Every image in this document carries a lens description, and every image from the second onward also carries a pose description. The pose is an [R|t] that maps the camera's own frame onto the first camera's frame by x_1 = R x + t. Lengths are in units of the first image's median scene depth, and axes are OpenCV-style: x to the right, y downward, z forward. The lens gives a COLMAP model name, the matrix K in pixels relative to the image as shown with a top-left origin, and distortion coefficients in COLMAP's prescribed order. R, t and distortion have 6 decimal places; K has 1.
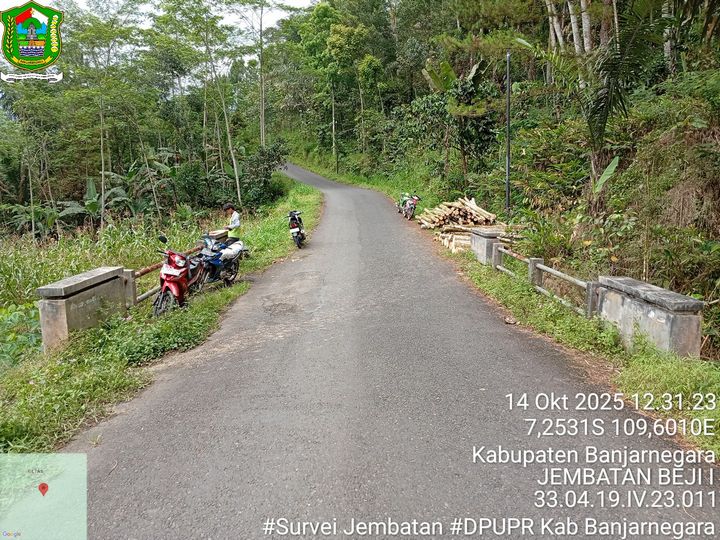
lens RADIAL K [[567.8, 0, 360.1], [0, 567.8, 270.2], [0, 0, 1]] dist [-0.001186, -0.007603]
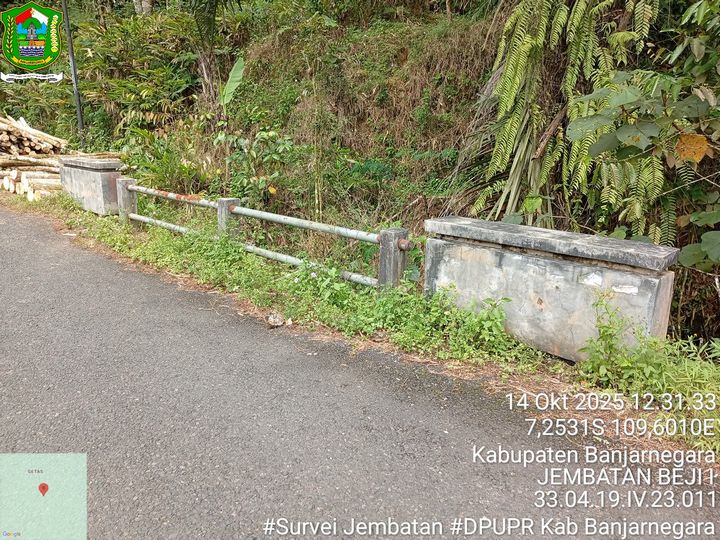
lens RADIAL K [[567.8, 0, 360.3], [0, 567.8, 268.2], [0, 0, 1]] dist [-0.001186, -0.007603]
pose [[0.708546, -0.173625, 0.683971, -0.016054], [0.094571, 0.983879, 0.151787, -0.016524], [-0.699299, -0.042864, 0.713543, 0.291735]]
